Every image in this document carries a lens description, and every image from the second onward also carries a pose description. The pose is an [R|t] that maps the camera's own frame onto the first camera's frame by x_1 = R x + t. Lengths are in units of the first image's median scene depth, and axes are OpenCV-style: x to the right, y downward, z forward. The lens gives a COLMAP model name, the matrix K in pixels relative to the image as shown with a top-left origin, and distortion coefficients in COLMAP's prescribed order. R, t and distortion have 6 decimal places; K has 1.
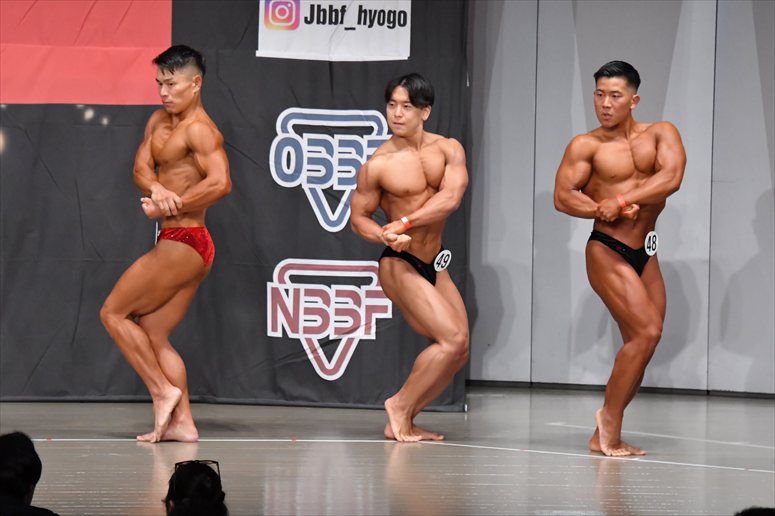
lens RADIAL K [[5625.7, 0, 389.9], [0, 5625.7, 265.5], [0, 0, 1]] dist [2.610911, 0.000000]
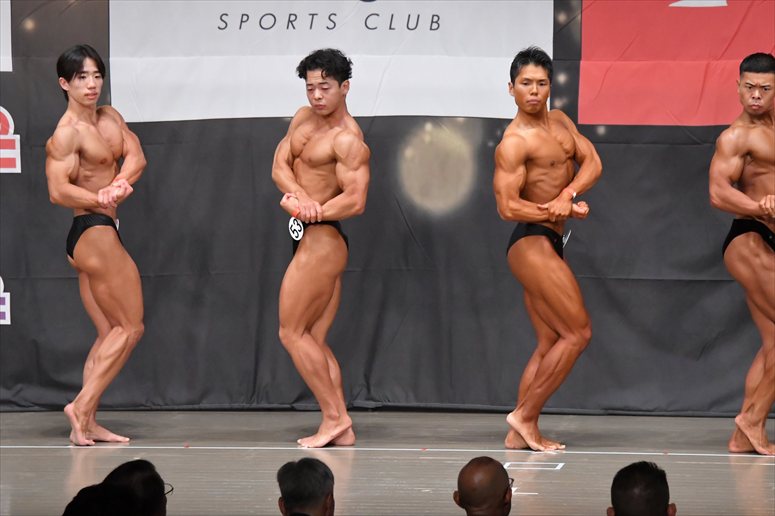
lens RADIAL K [[5625.7, 0, 370.1], [0, 5625.7, 258.2], [0, 0, 1]] dist [2.610911, 0.000000]
pose [[0.974380, -0.011830, -0.224595, 0.284209], [0.010695, 0.999923, -0.006271, 0.004463], [0.224652, 0.003708, 0.974432, 0.030870]]
